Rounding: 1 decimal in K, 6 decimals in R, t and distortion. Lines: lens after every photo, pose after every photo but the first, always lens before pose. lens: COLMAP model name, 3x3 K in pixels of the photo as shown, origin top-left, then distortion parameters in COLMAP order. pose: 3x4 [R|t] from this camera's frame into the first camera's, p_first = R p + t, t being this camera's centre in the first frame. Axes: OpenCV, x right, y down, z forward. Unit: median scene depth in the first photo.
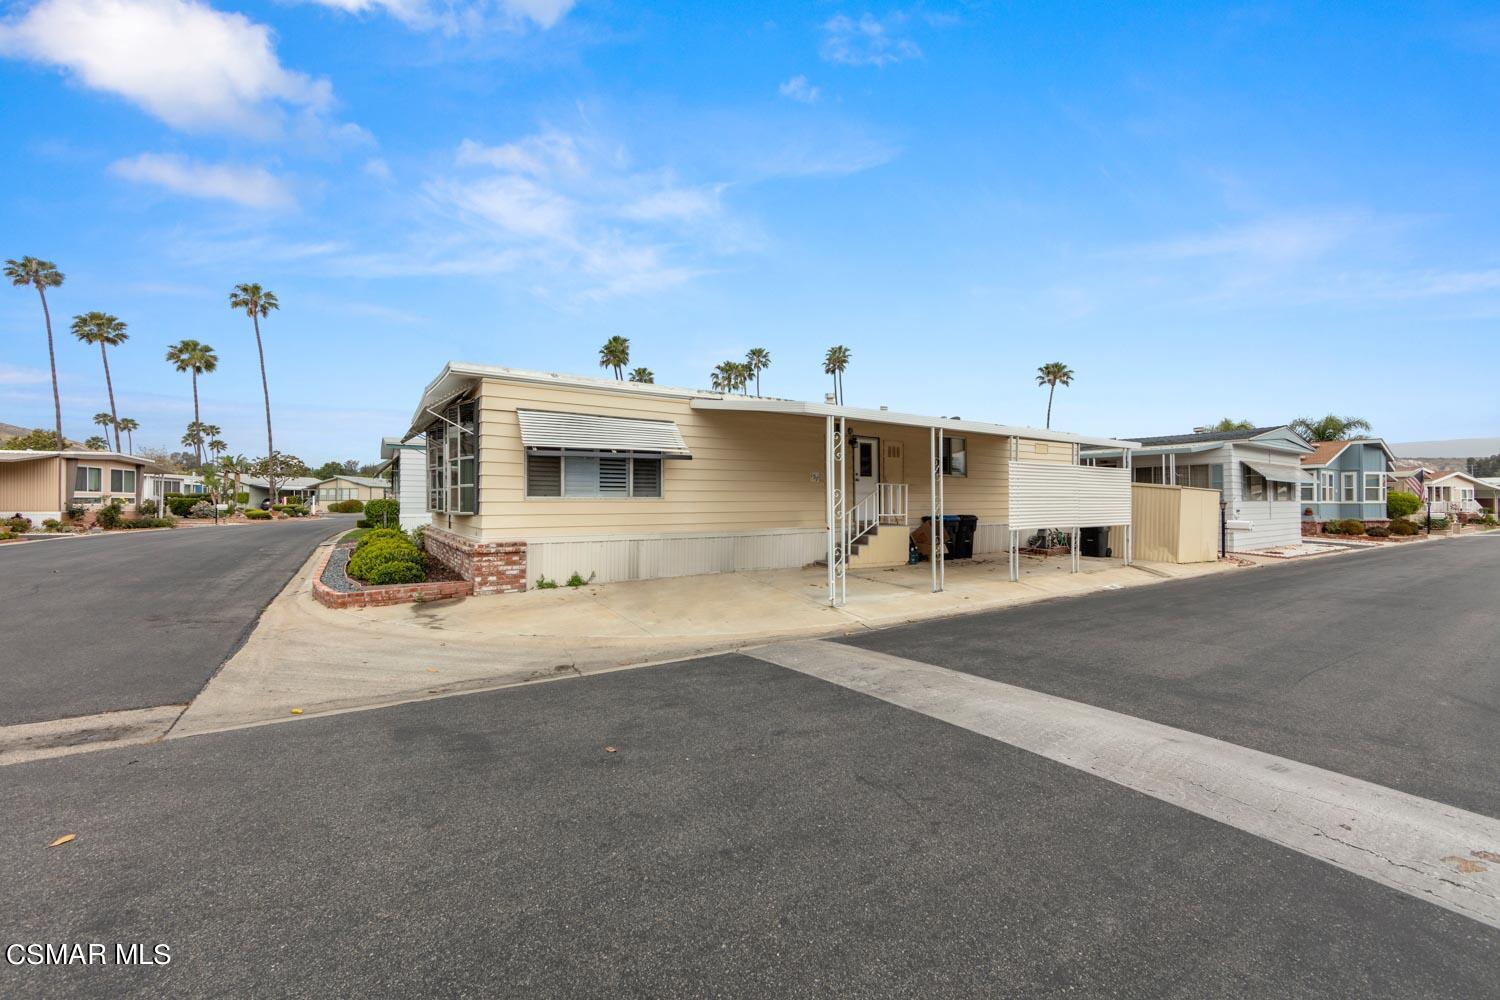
lens RADIAL K [[590.1, 0, 751.2], [0, 590.1, 497.9], [0, 0, 1]] dist [-0.002397, -0.000197]
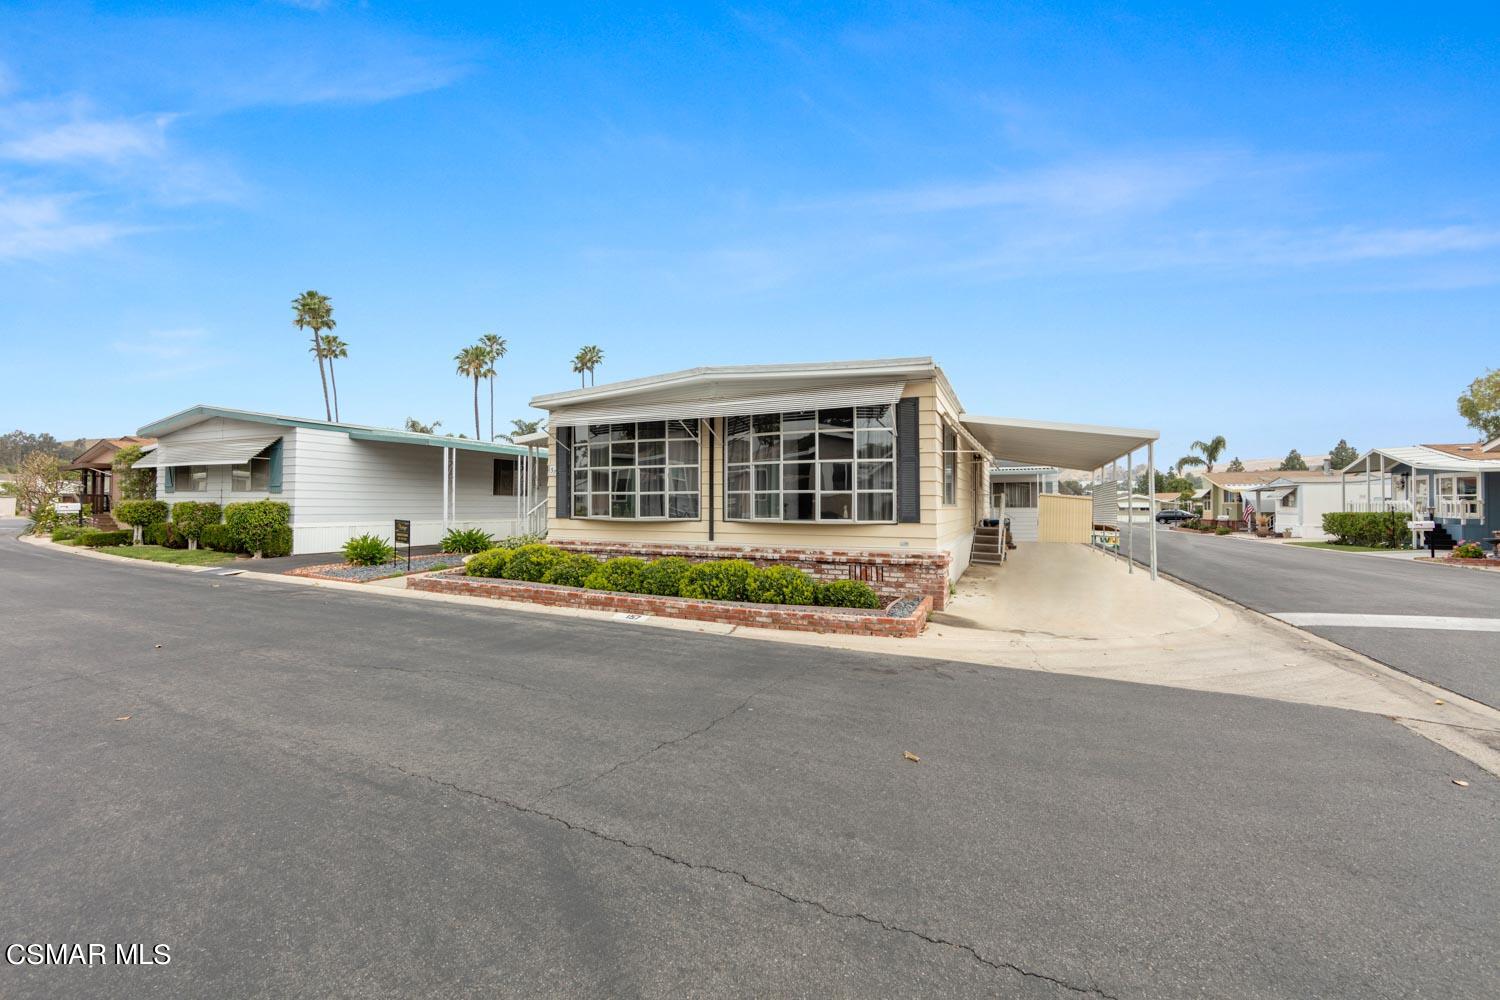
lens RADIAL K [[590.1, 0, 747.6], [0, 590.1, 501.2], [0, 0, 1]] dist [-0.002397, -0.000197]
pose [[0.995976, 0.009113, -0.089157, 0.696968], [-0.010670, 0.999798, -0.017006, -0.024269], [0.088985, 0.017889, 0.995872, 0.288219]]
